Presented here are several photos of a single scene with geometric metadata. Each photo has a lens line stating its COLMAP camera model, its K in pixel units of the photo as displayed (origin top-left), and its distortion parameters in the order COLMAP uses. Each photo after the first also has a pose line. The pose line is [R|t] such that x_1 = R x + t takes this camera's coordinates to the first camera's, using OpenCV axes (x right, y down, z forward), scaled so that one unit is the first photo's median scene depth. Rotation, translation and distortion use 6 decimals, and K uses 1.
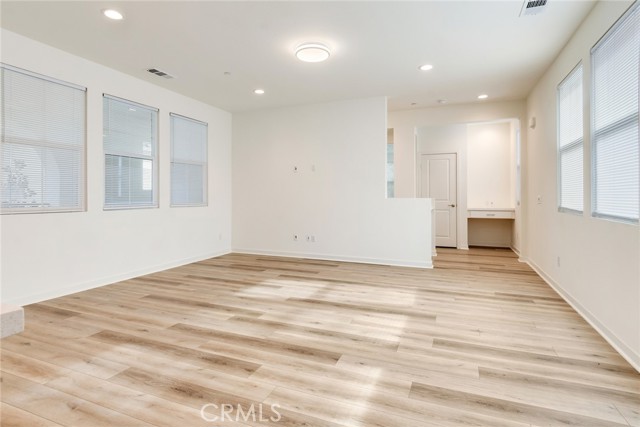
lens RADIAL K [[336.5, 0, 317.2], [0, 336.5, 192.6], [0, 0, 1]] dist [0.000188, -0.000815]
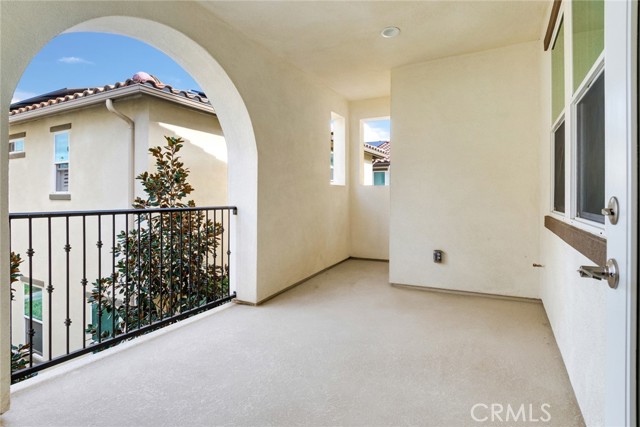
lens RADIAL K [[337.7, 0, 315.4], [0, 337.7, 205.6], [0, 0, 1]] dist [-0.004209, -0.001834]
pose [[0.993510, 0.003862, -0.113675, -1.223840], [-0.000693, 0.999610, 0.027902, 0.033737], [0.113738, -0.027642, 0.993126, 0.870450]]
